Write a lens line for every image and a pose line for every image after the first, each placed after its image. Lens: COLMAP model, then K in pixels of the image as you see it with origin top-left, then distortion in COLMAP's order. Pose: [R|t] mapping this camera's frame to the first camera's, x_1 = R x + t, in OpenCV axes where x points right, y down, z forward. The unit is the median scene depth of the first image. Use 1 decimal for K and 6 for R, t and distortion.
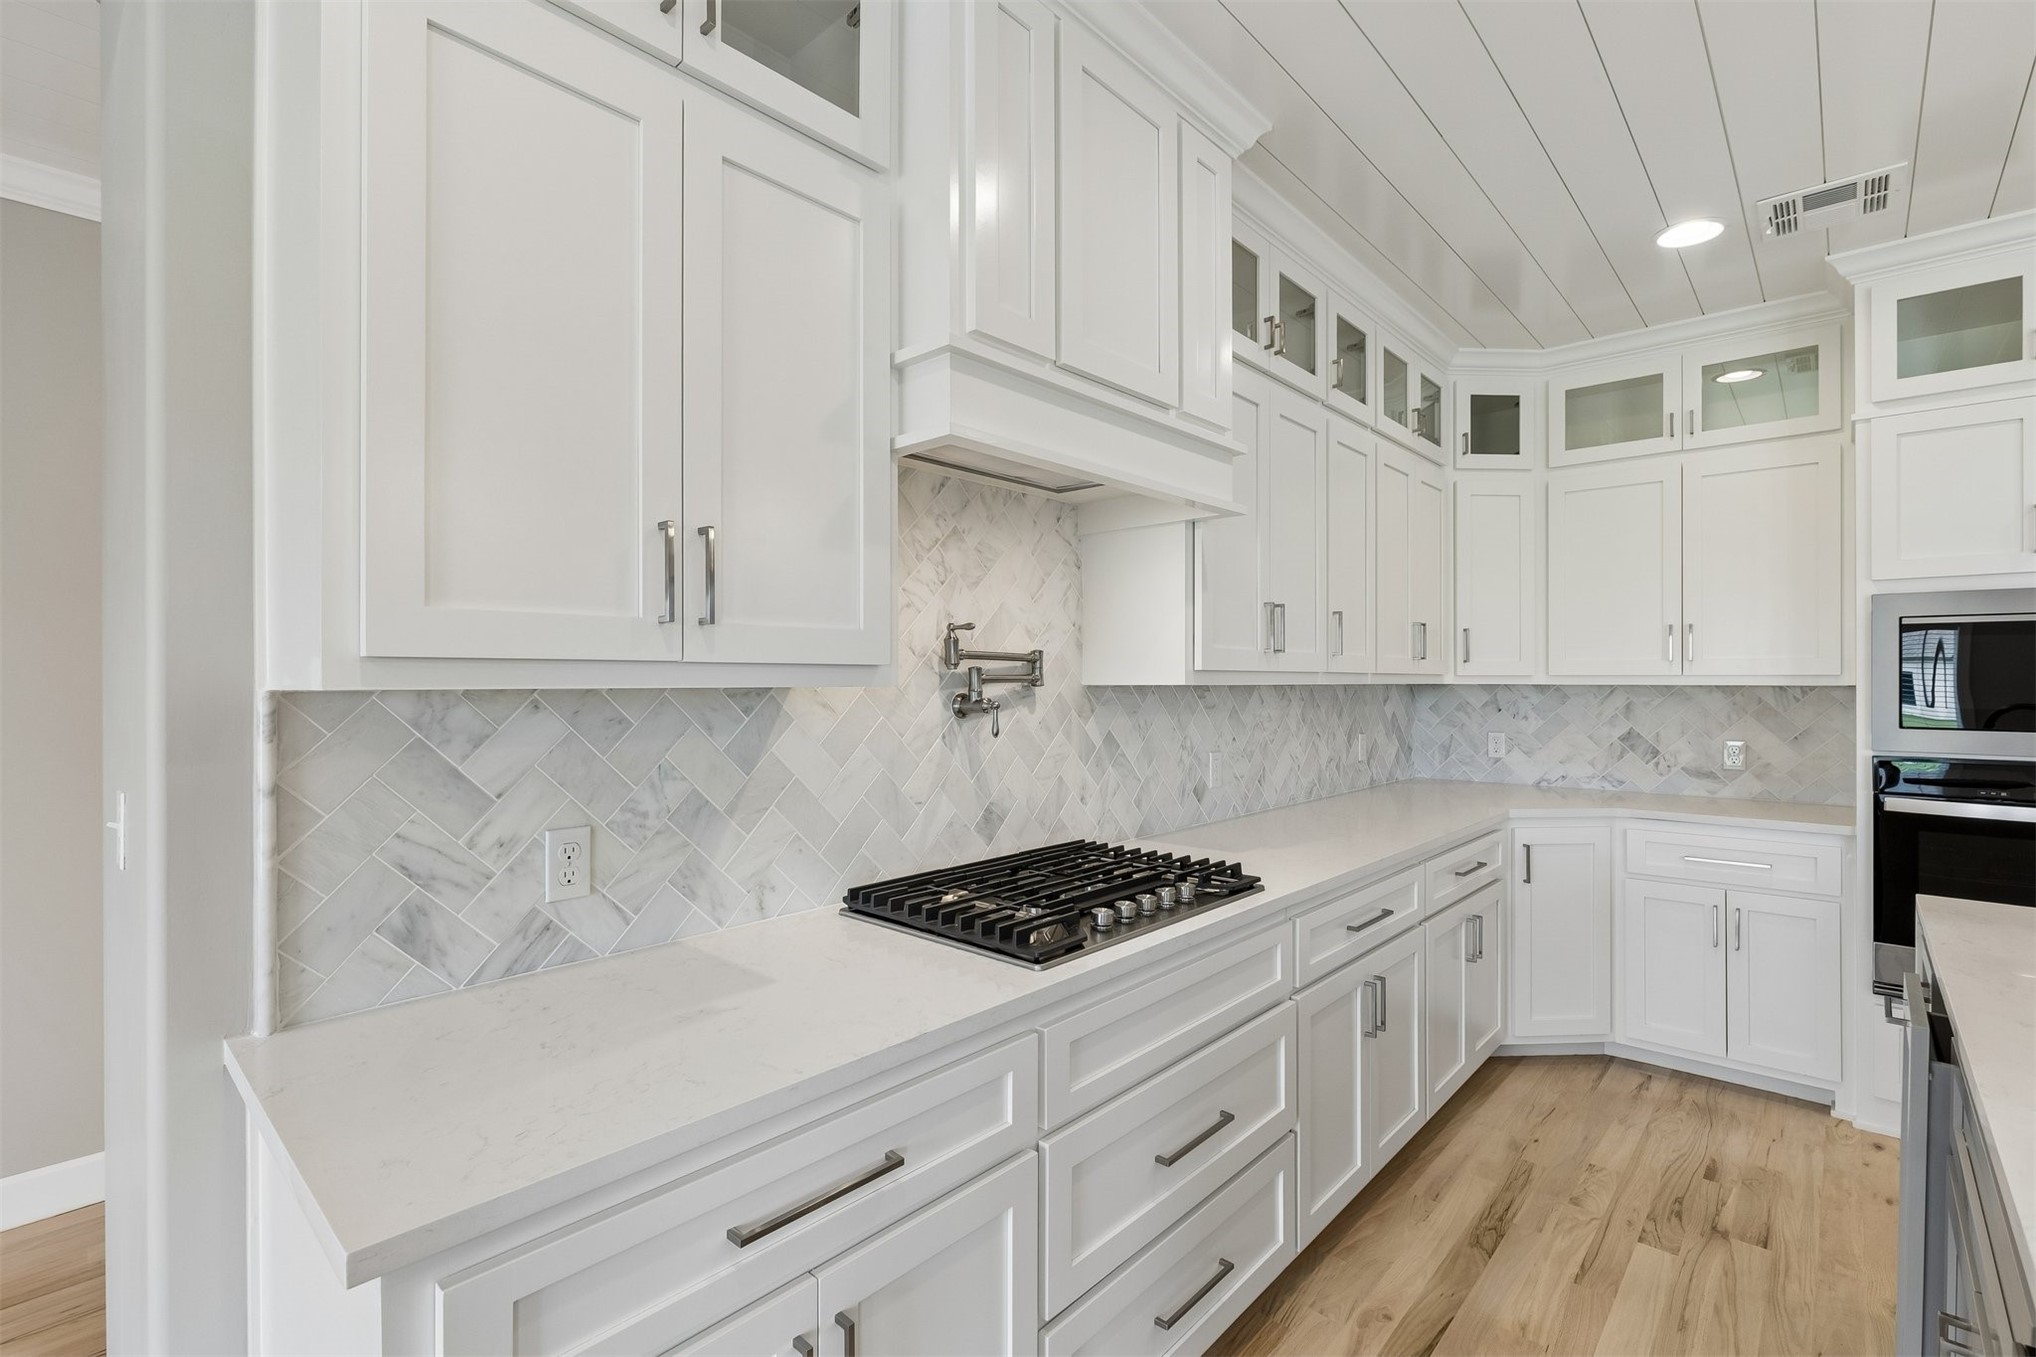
lens RADIAL K [[916.0, 0, 1023.2], [0, 916.0, 677.6], [0, 0, 1]] dist [0.002153, -0.000102]
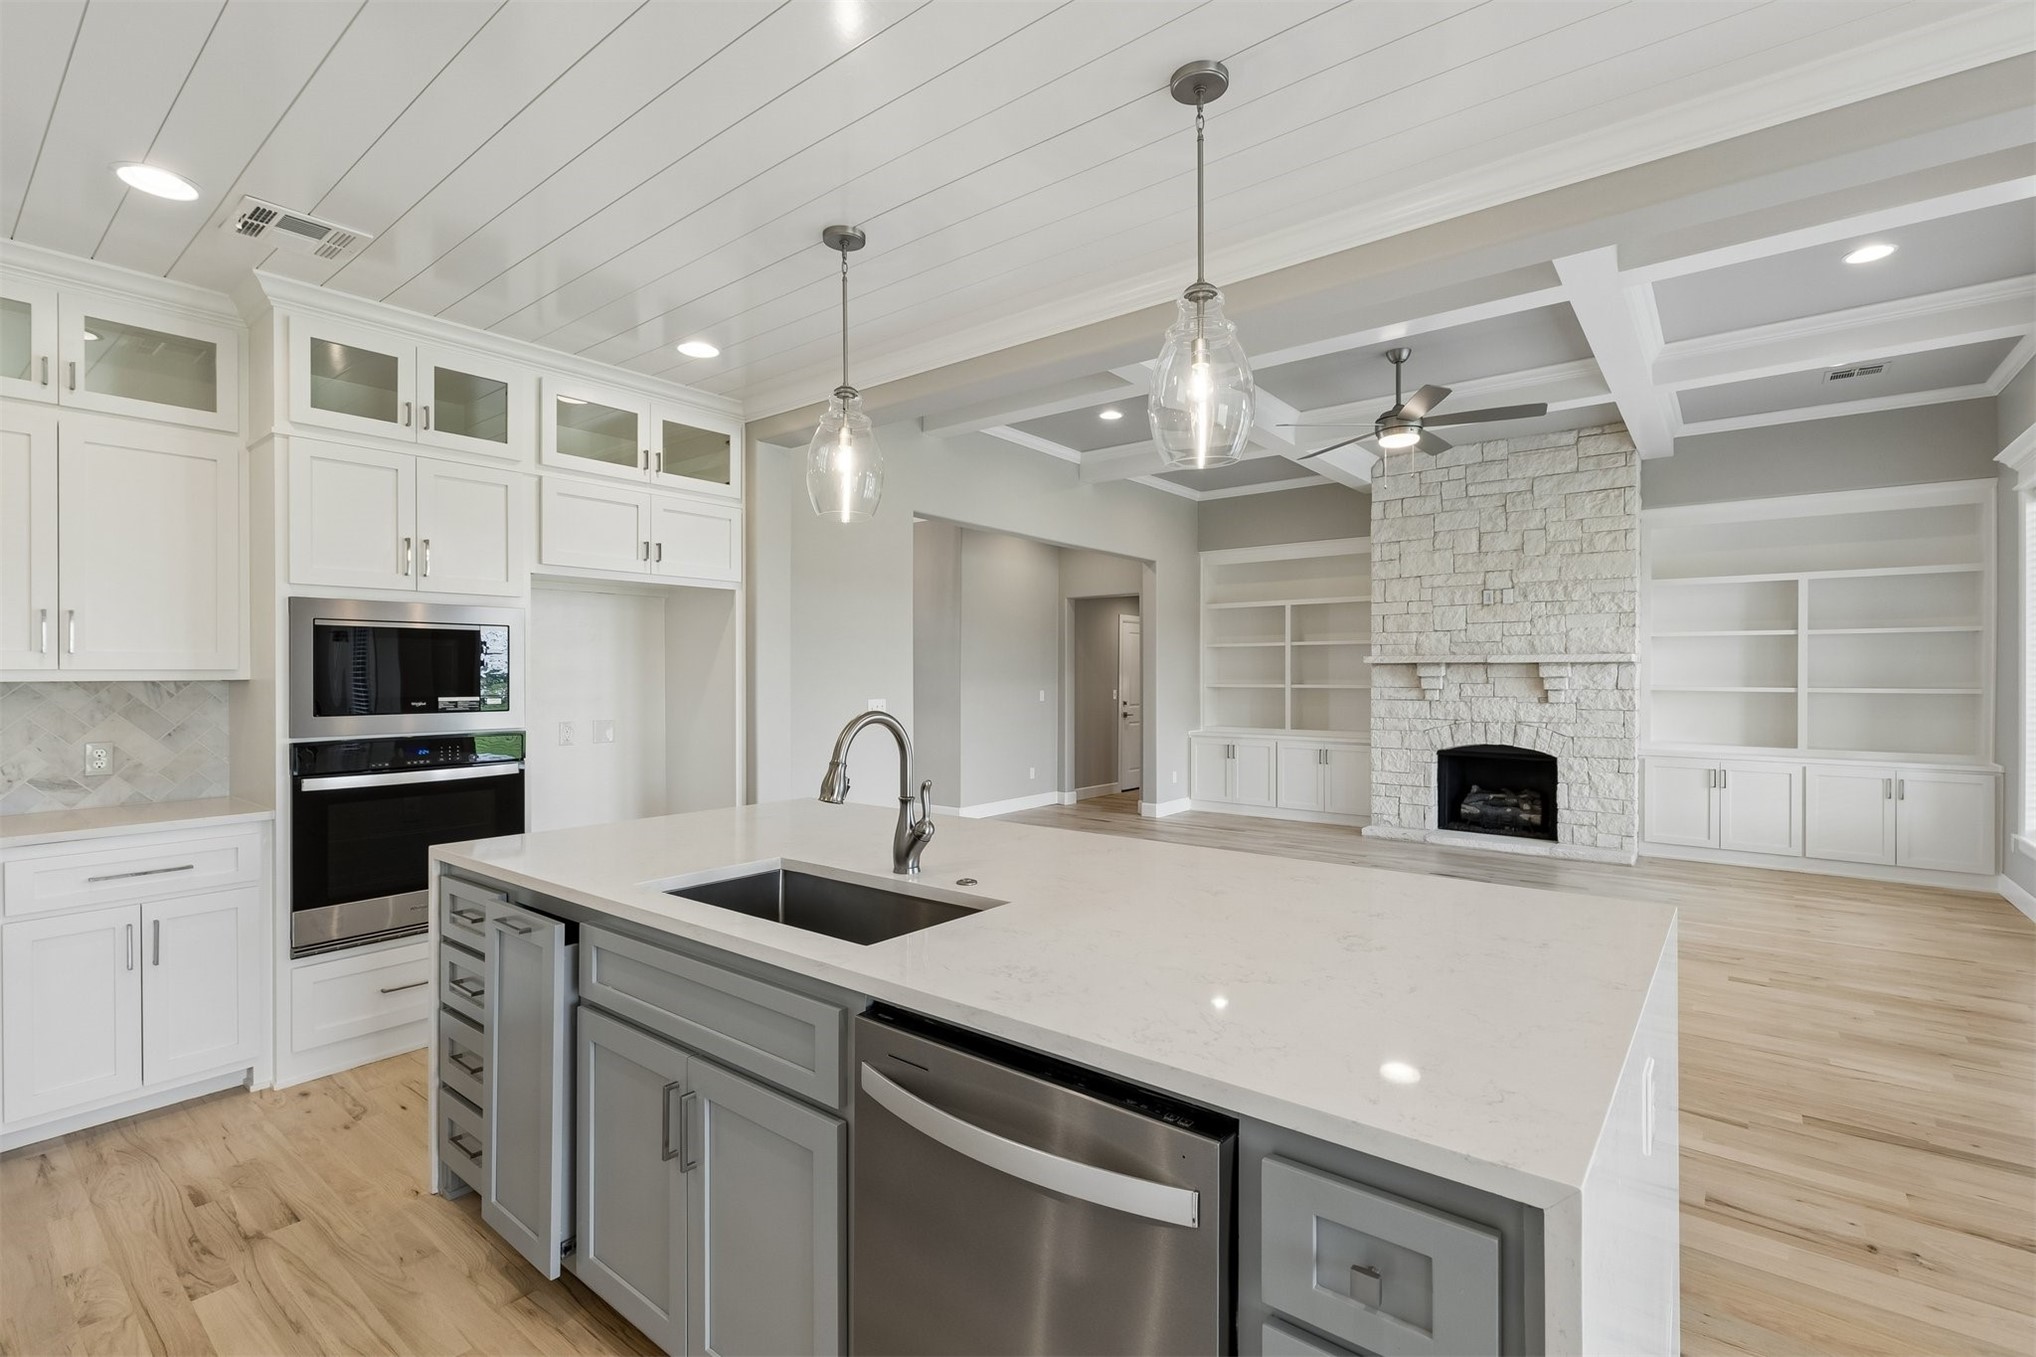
lens RADIAL K [[916.0, 0, 1016.4], [0, 916.0, 670.6], [0, 0, 1]] dist [0.002153, -0.000102]
pose [[-0.061929, 0.002152, 0.998078, -0.252657], [0.000903, 0.999997, -0.002100, 0.001567], [-0.998080, 0.000771, -0.061930, 0.229539]]
